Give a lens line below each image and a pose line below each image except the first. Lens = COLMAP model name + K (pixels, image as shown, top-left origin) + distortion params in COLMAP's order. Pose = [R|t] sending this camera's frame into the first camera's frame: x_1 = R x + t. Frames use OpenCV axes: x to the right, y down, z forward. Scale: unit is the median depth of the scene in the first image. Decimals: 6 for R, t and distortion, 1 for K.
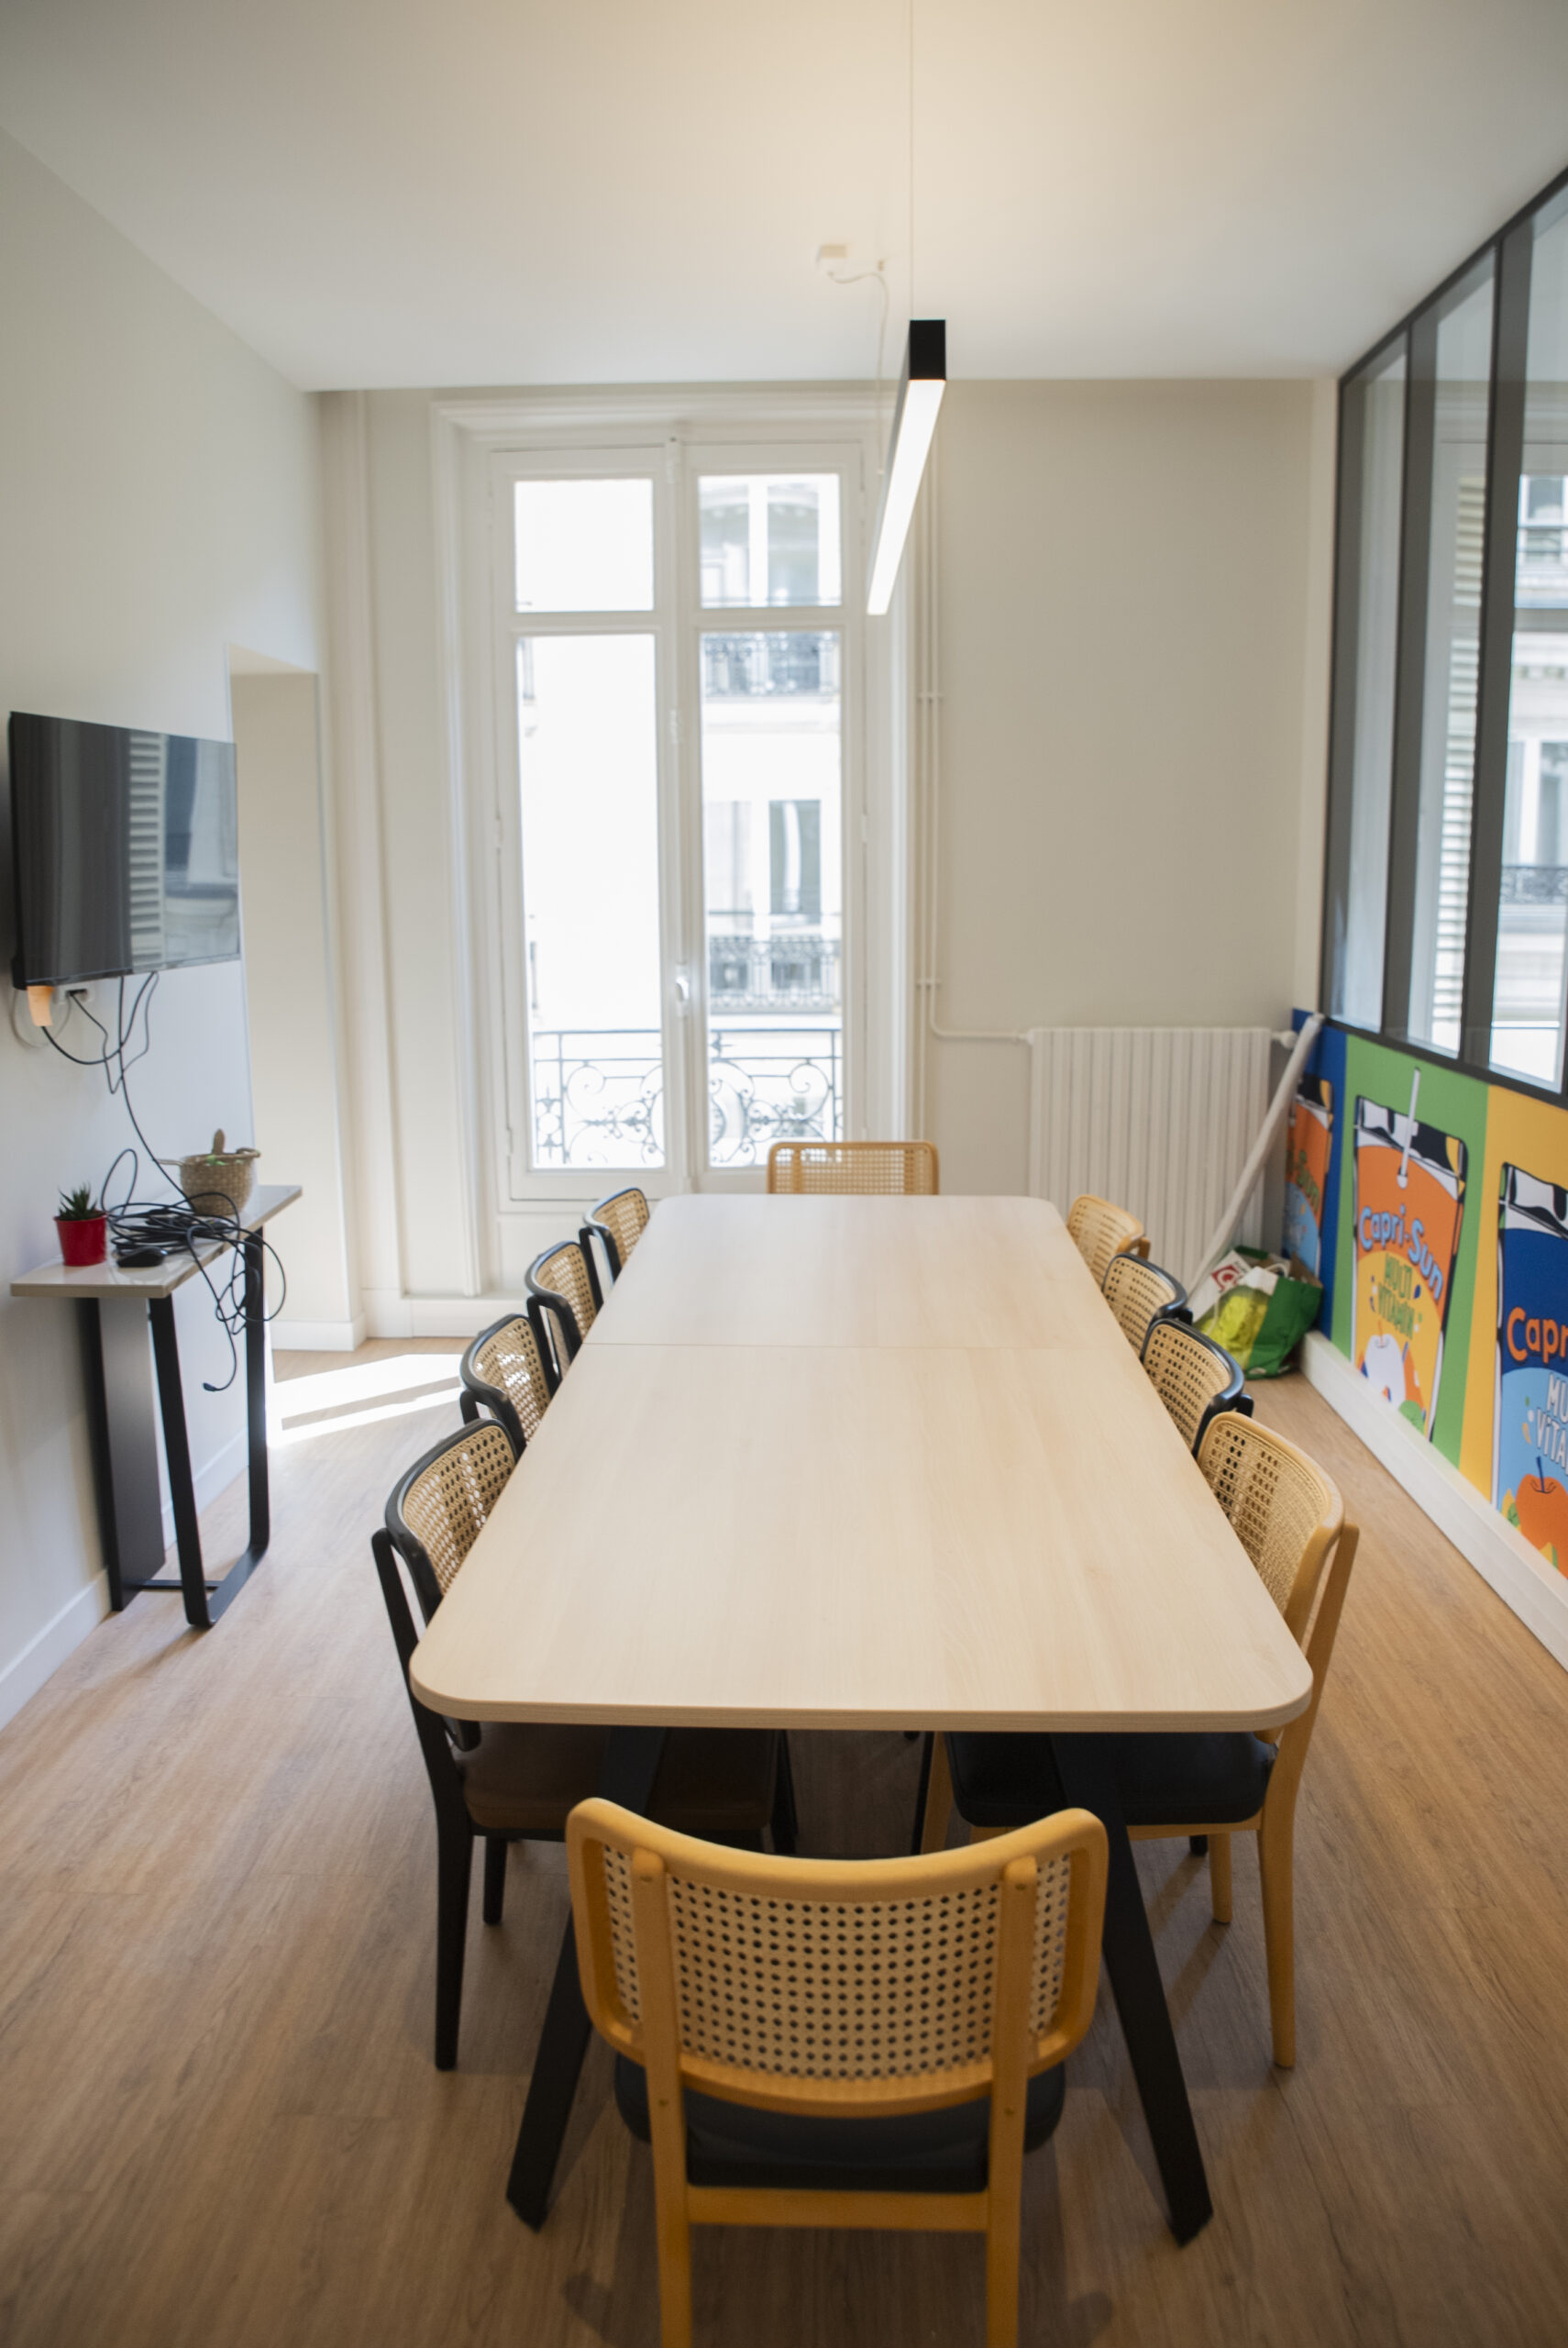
lens RADIAL K [[1644.2, 0, 779.6], [0, 1644.2, 1137.3], [0, 0, 1]] dist [-0.142814, 0.127777]
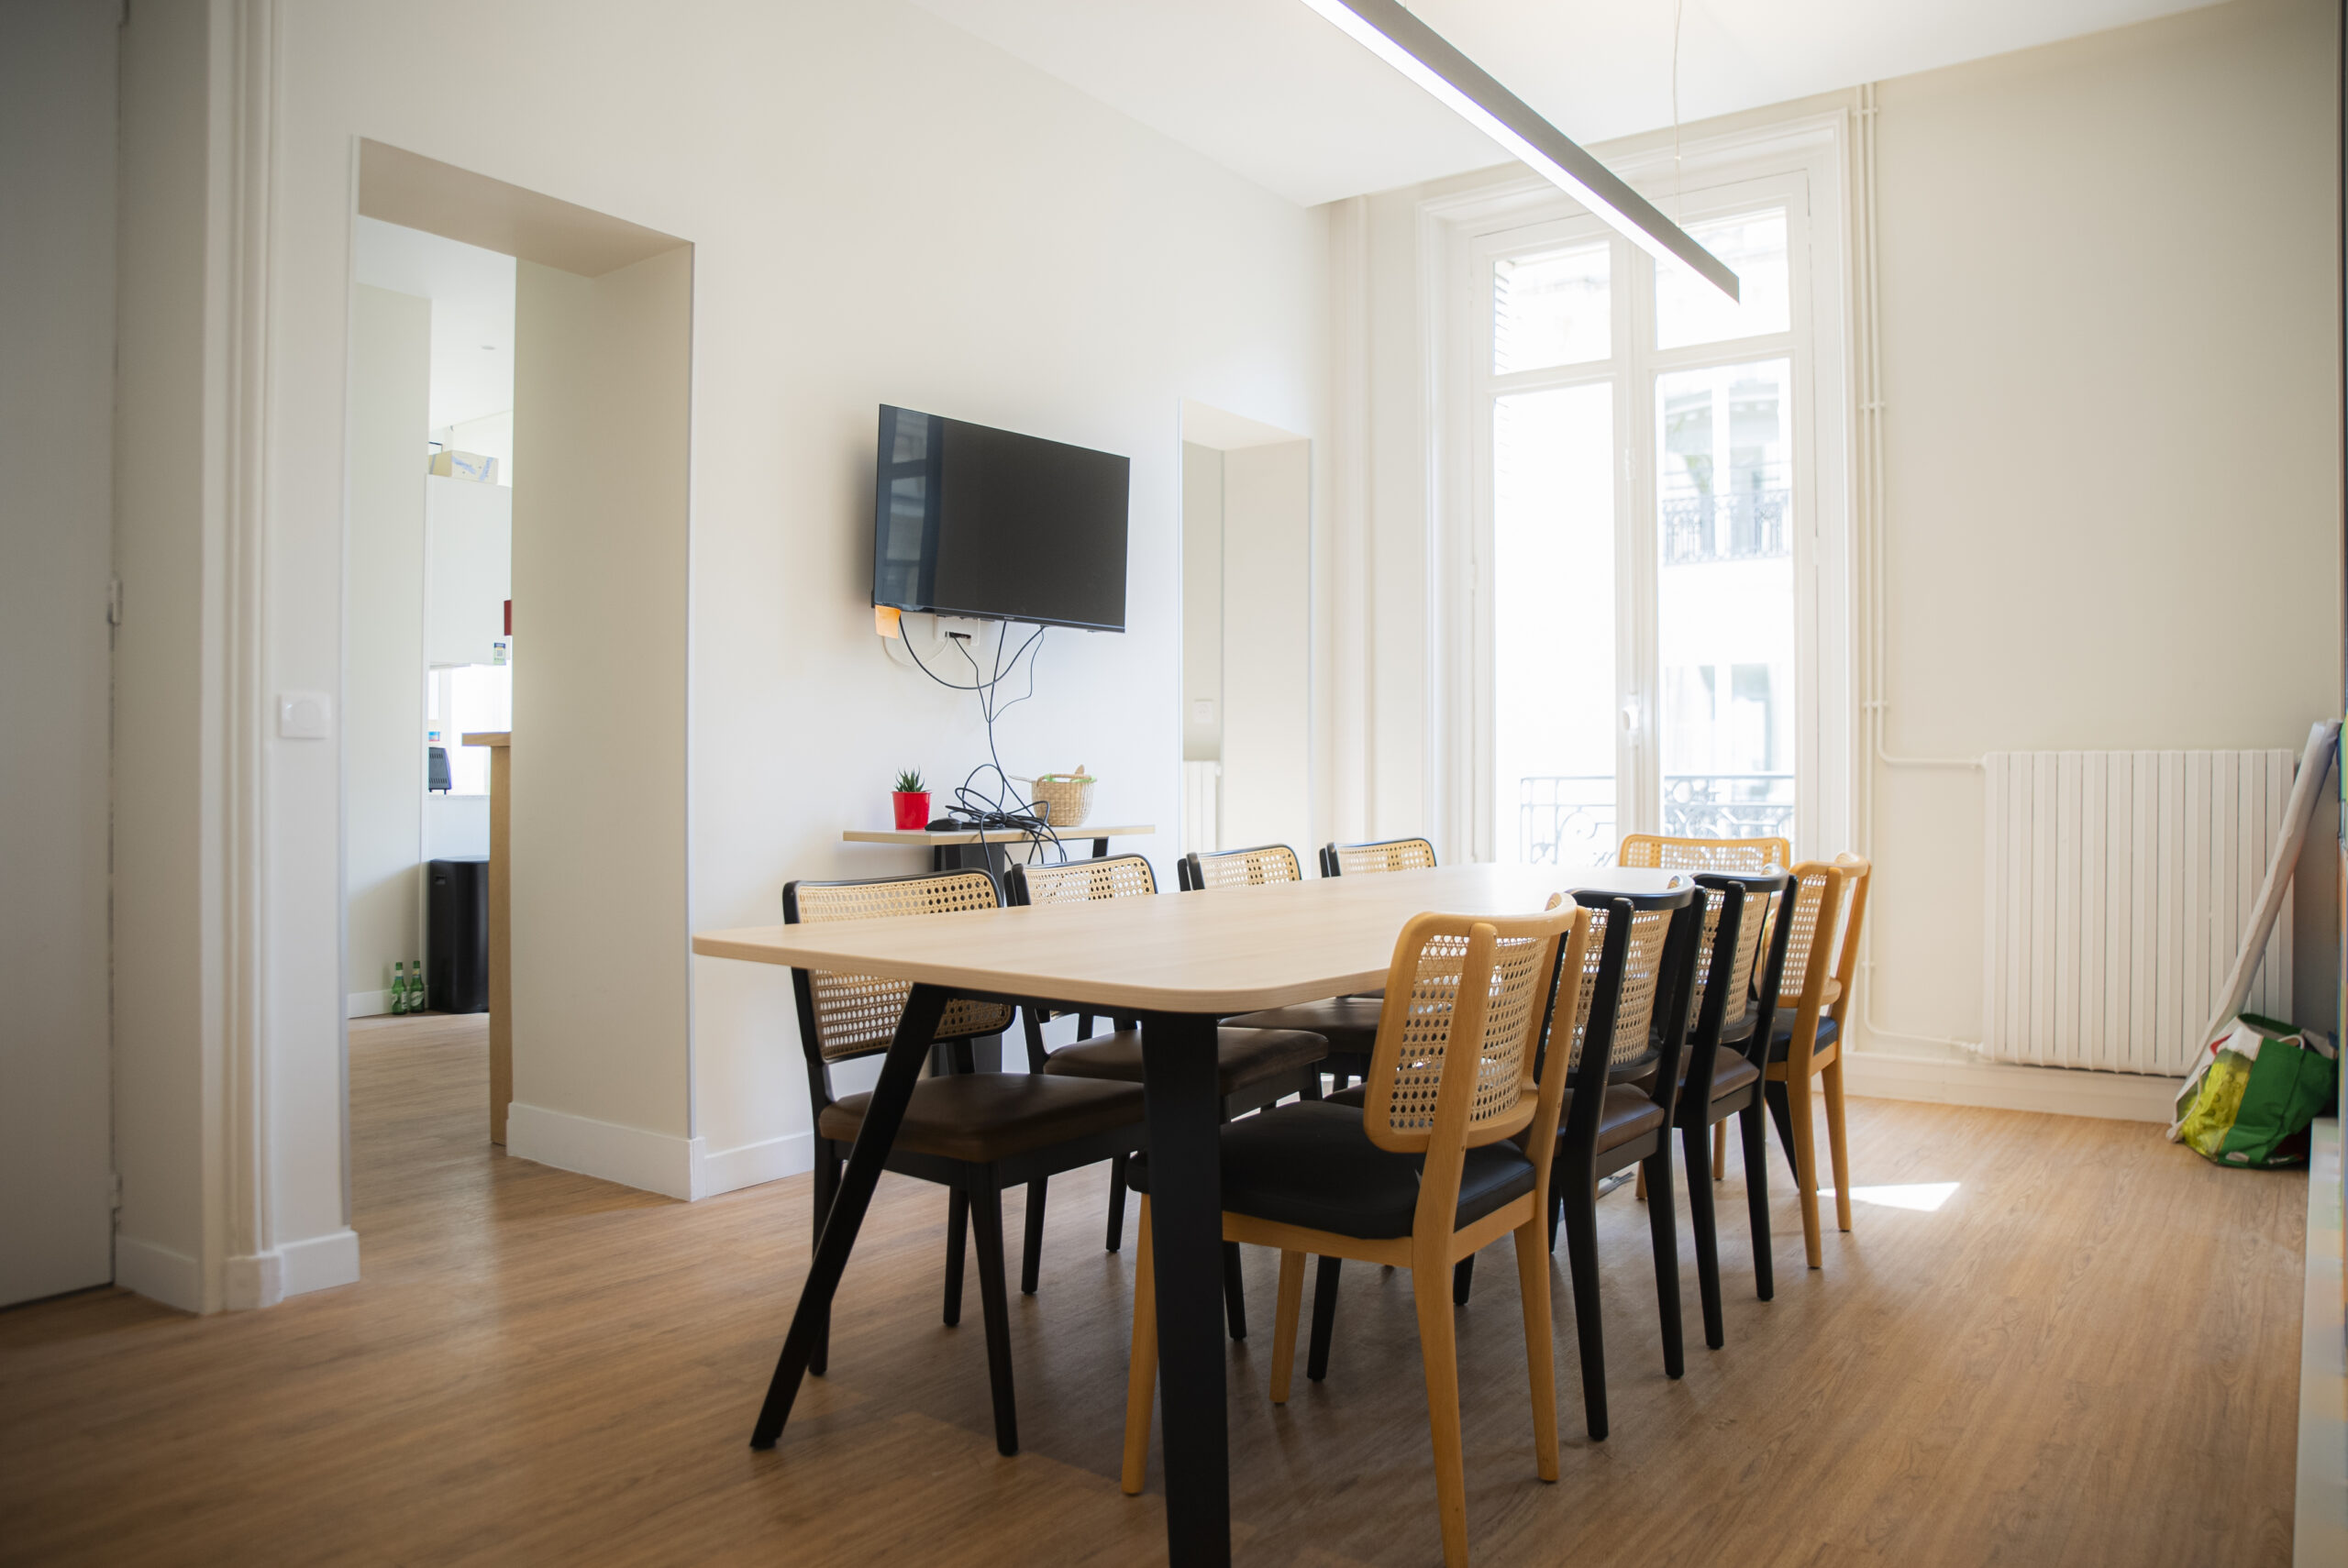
lens RADIAL K [[1644.2, 0, 1174.0], [0, 1644.2, 784.0], [0, 0, 1]] dist [-0.142814, 0.127777]
pose [[0.821820, 0.012527, -0.569609, 0.301978], [-0.107530, 0.985201, -0.133475, 0.122152], [0.559508, 0.170942, 0.811005, 0.040886]]
